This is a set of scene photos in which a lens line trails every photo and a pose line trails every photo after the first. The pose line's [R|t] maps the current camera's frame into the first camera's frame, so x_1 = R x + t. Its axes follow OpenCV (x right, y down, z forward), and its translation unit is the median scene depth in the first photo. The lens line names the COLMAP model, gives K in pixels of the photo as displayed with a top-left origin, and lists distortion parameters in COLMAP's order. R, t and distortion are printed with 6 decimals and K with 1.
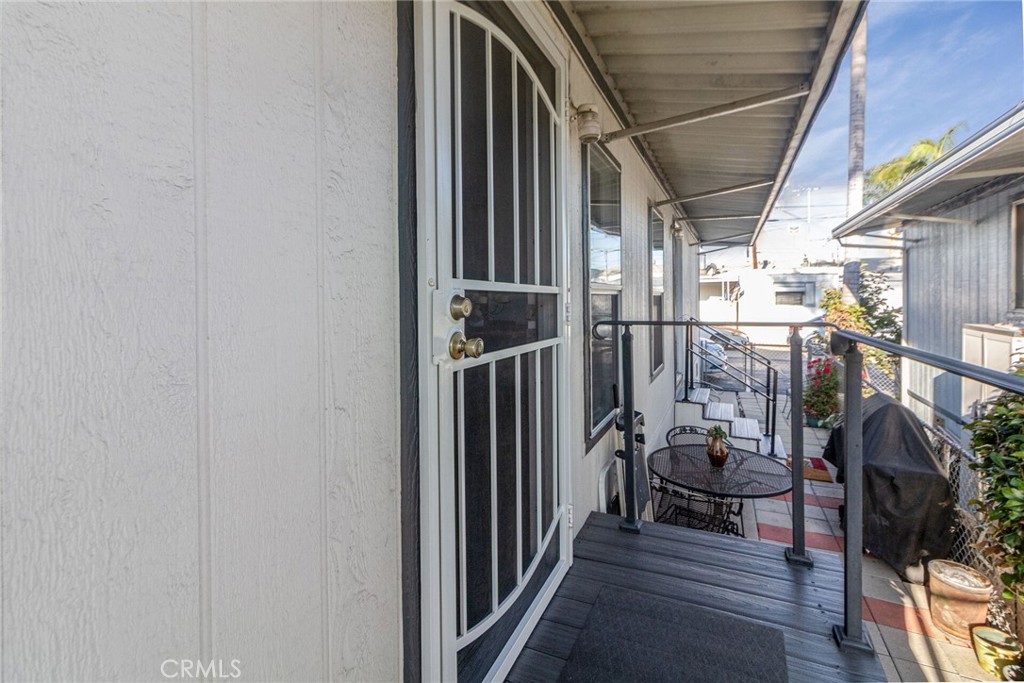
lens RADIAL K [[467.0, 0, 514.8], [0, 467.0, 306.9], [0, 0, 1]] dist [0.000187, 0.000132]
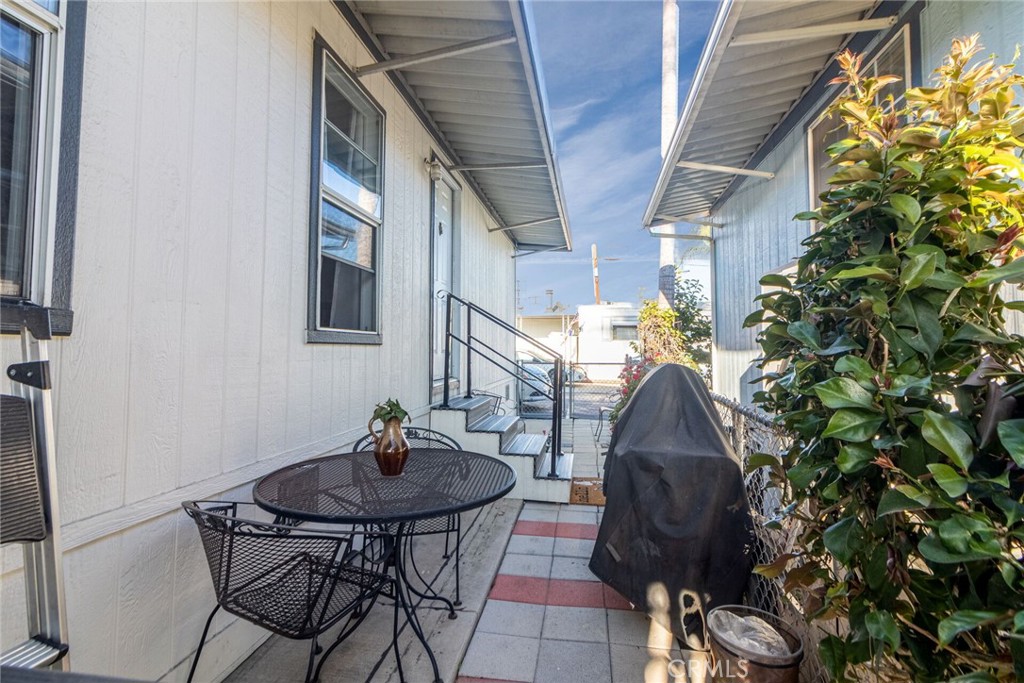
lens RADIAL K [[486.0, 0, 513.5], [0, 486.0, 328.2], [0, 0, 1]] dist [-0.000869, 0.000357]
pose [[0.963804, 0.029623, 0.264961, 0.446699], [-0.009554, 0.997007, -0.076714, 0.228846], [-0.266440, 0.071405, 0.961203, 0.434466]]
